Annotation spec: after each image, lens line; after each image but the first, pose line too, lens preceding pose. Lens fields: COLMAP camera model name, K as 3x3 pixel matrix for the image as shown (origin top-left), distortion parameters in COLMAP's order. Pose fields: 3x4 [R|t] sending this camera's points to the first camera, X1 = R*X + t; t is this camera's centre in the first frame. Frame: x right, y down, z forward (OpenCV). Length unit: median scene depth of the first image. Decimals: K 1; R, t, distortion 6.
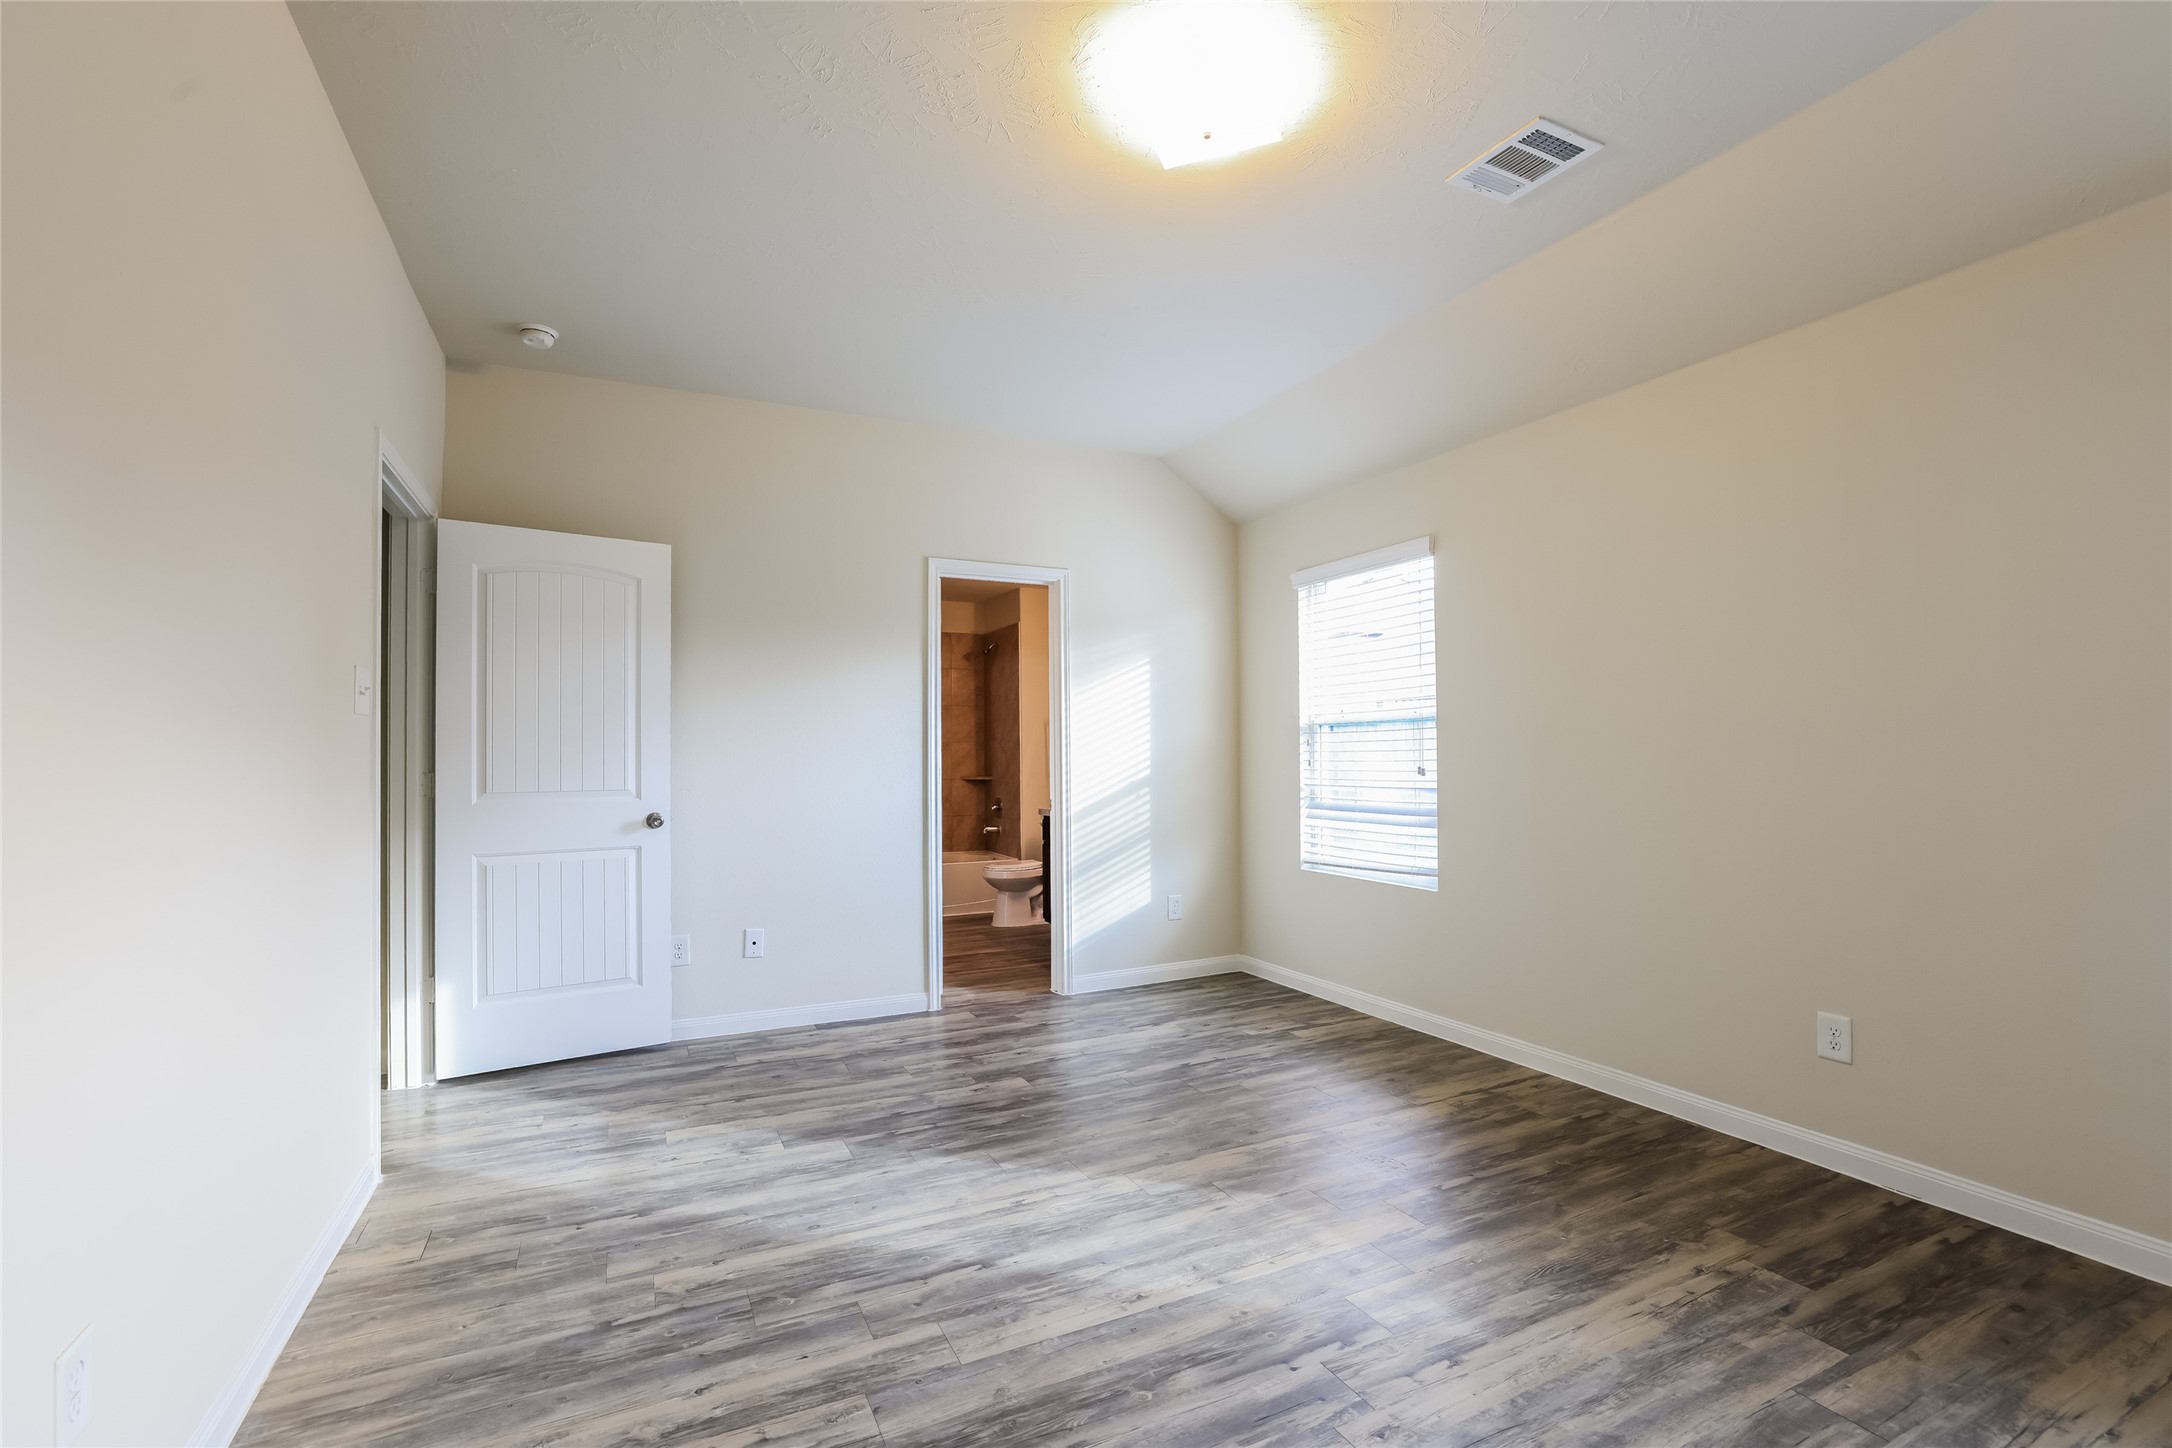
lens RADIAL K [[947.5, 0, 1074.9], [0, 947.5, 730.8], [0, 0, 1]] dist [-0.002790, 0.000426]
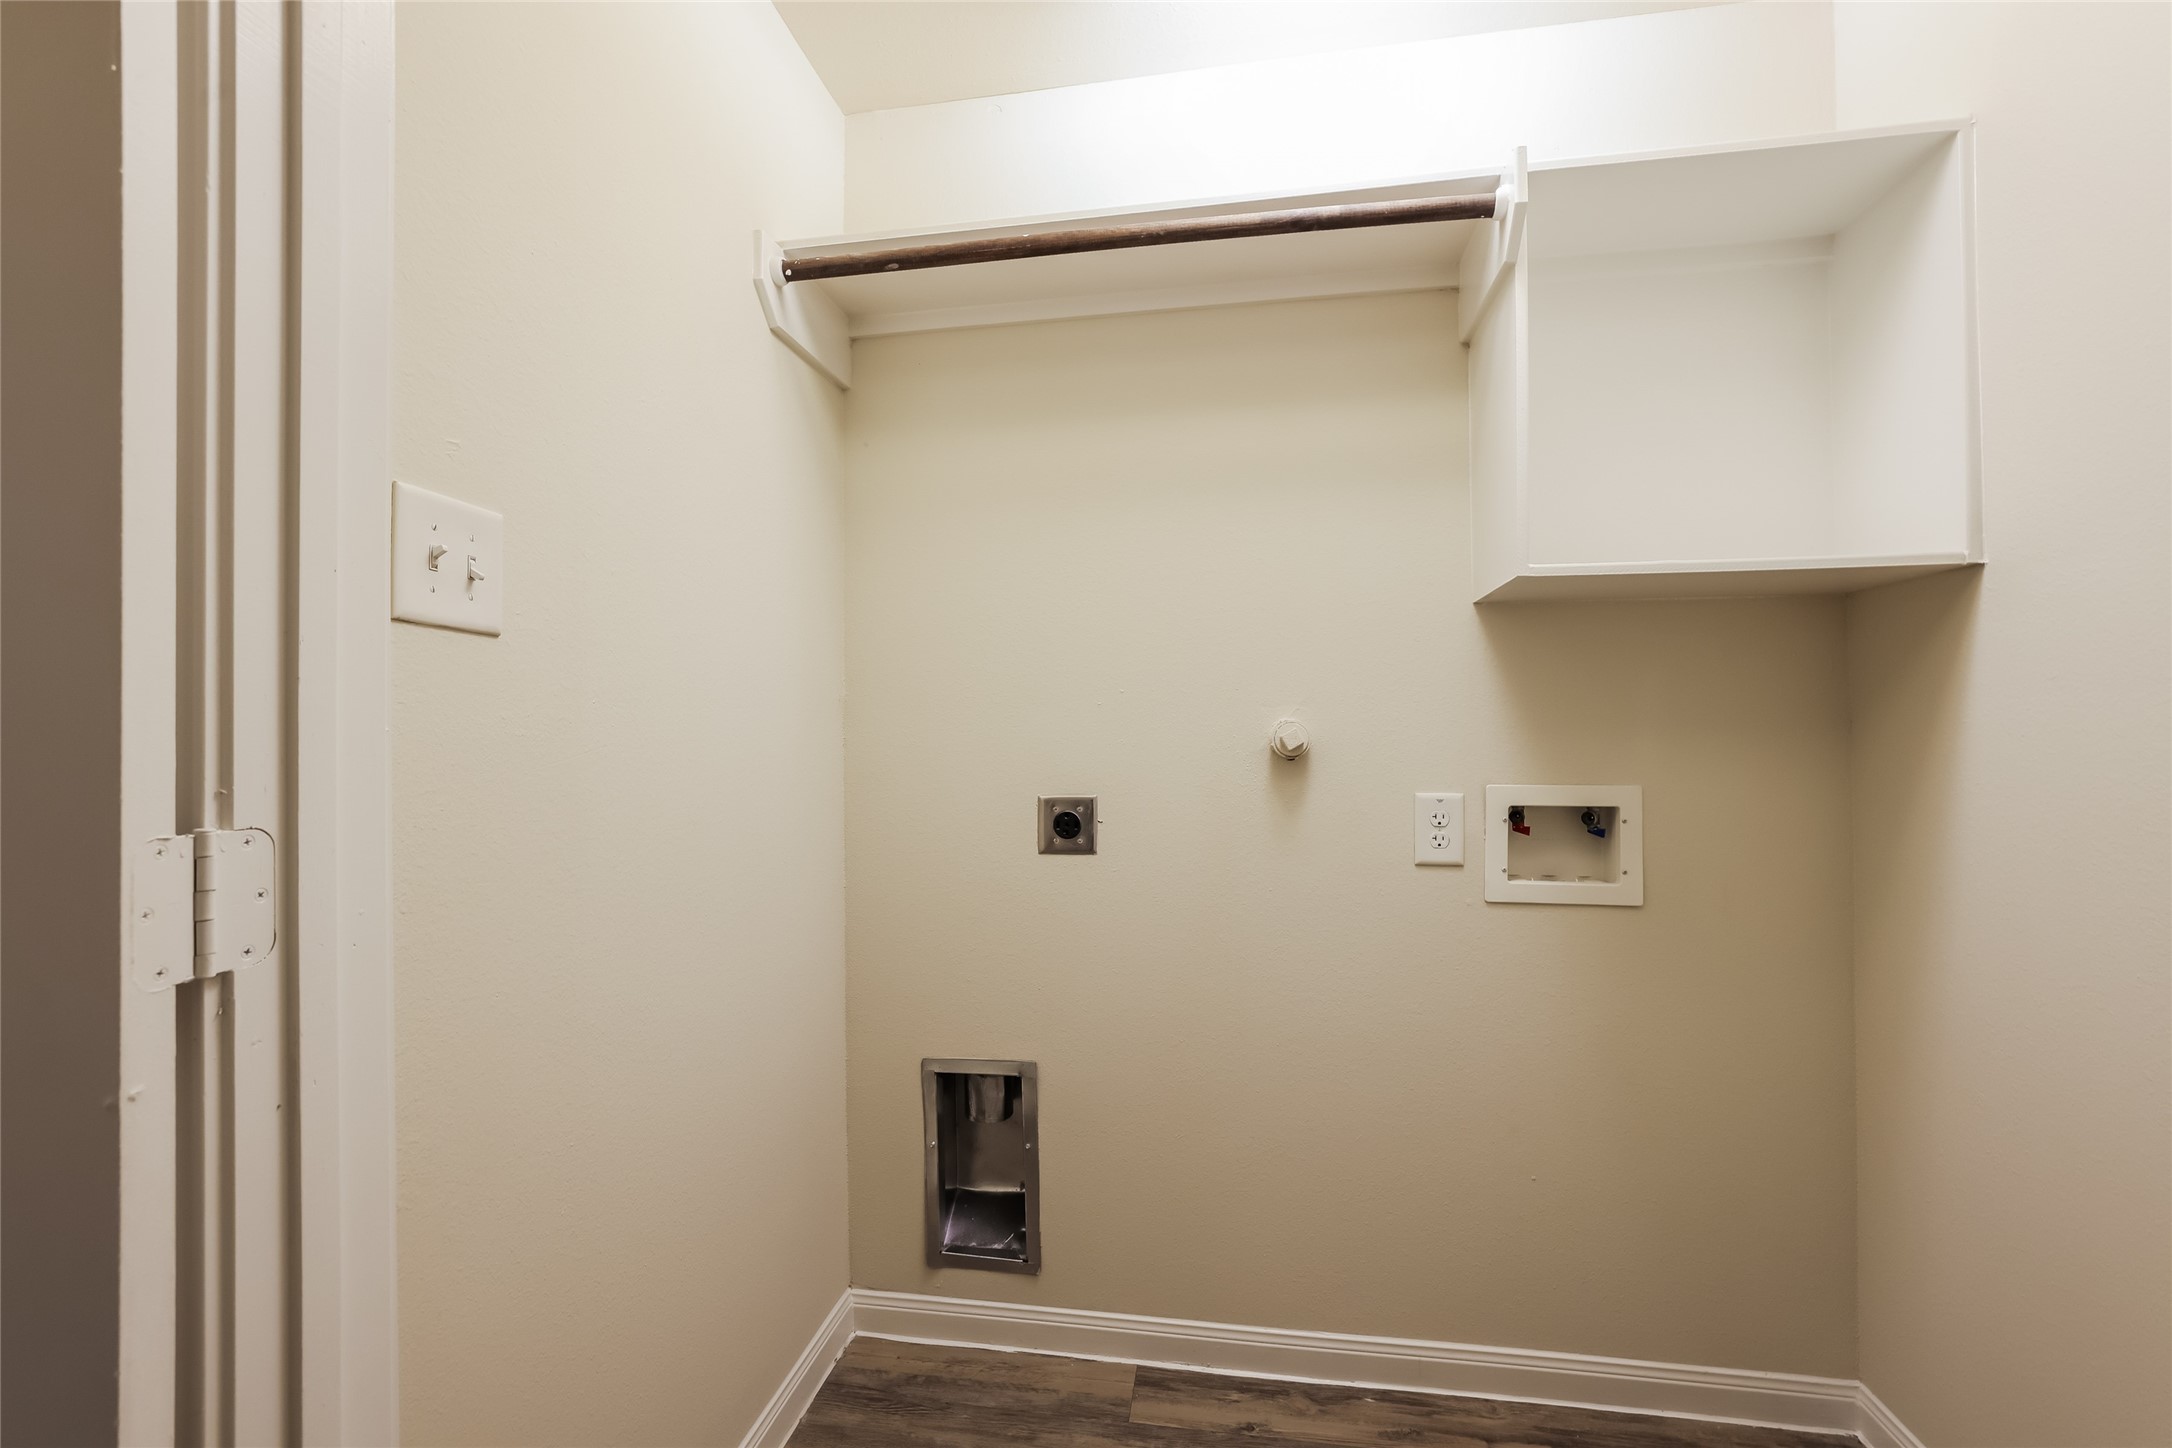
lens RADIAL K [[947.5, 0, 1082.3], [0, 947.5, 726.2], [0, 0, 1]] dist [-0.002790, 0.000426]
pose [[-0.822956, 0.013507, 0.567945, -0.906433], [-0.001121, 0.999677, -0.025398, 0.049546], [-0.568105, -0.021538, -0.822674, 2.129488]]
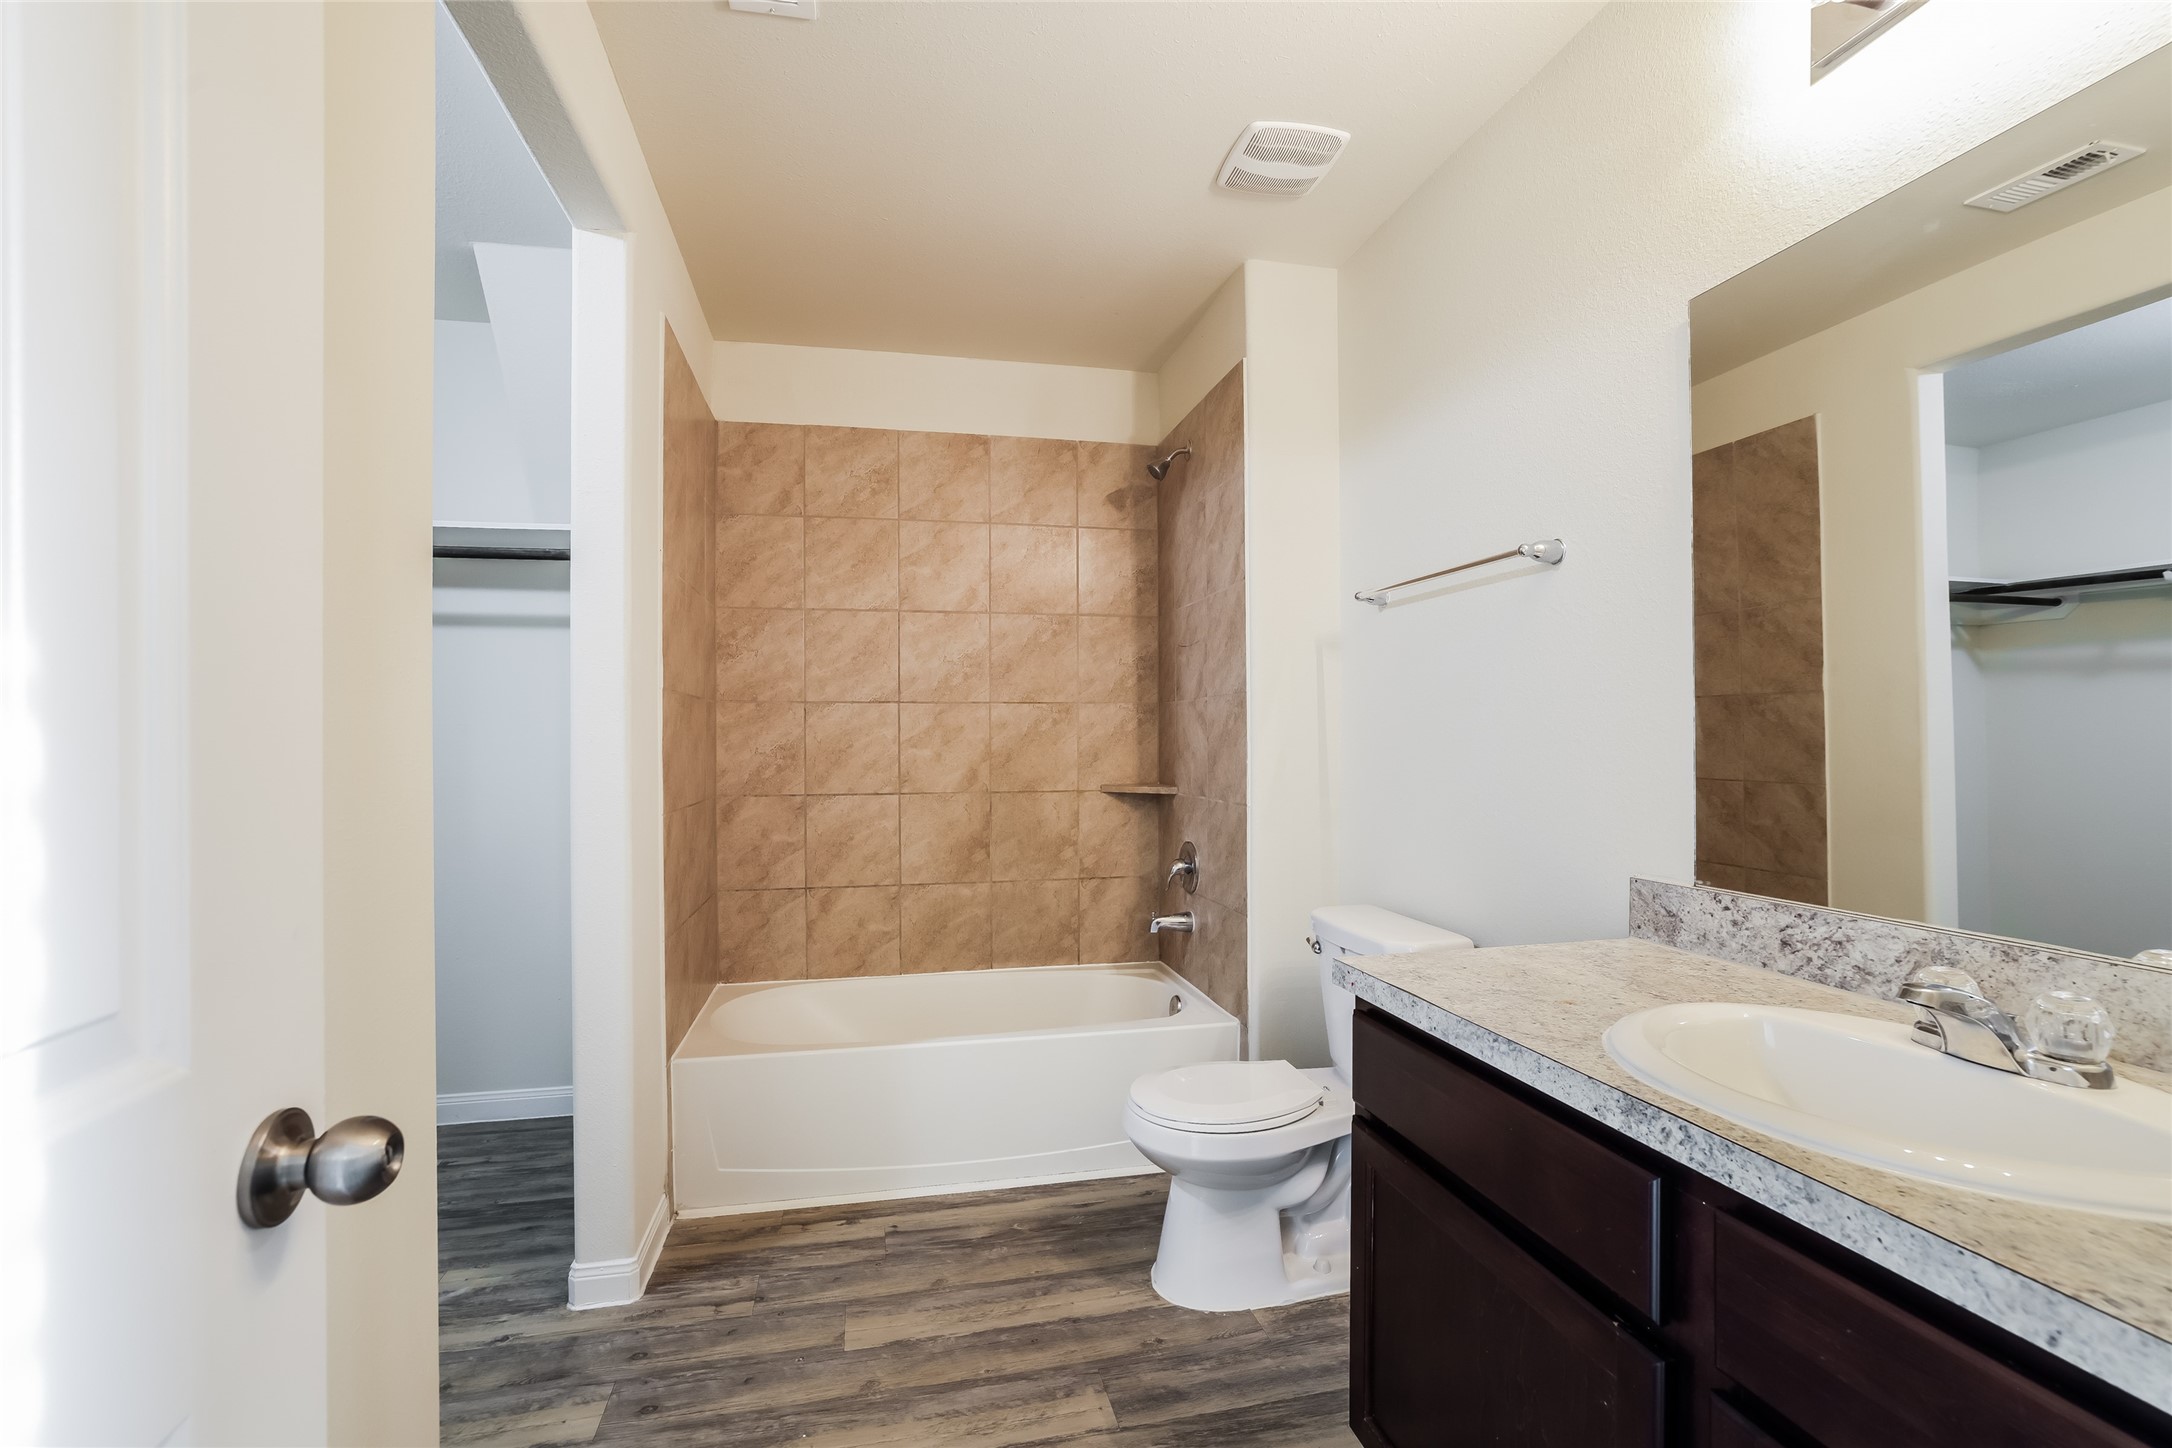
lens RADIAL K [[947.5, 0, 1083.2], [0, 947.5, 725.4], [0, 0, 1]] dist [-0.002790, 0.000426]
pose [[0.976052, 0.002534, -0.217521, -0.037759], [0.000631, 0.999895, 0.014480, 0.016186], [0.217534, -0.014270, 0.975948, 0.599787]]
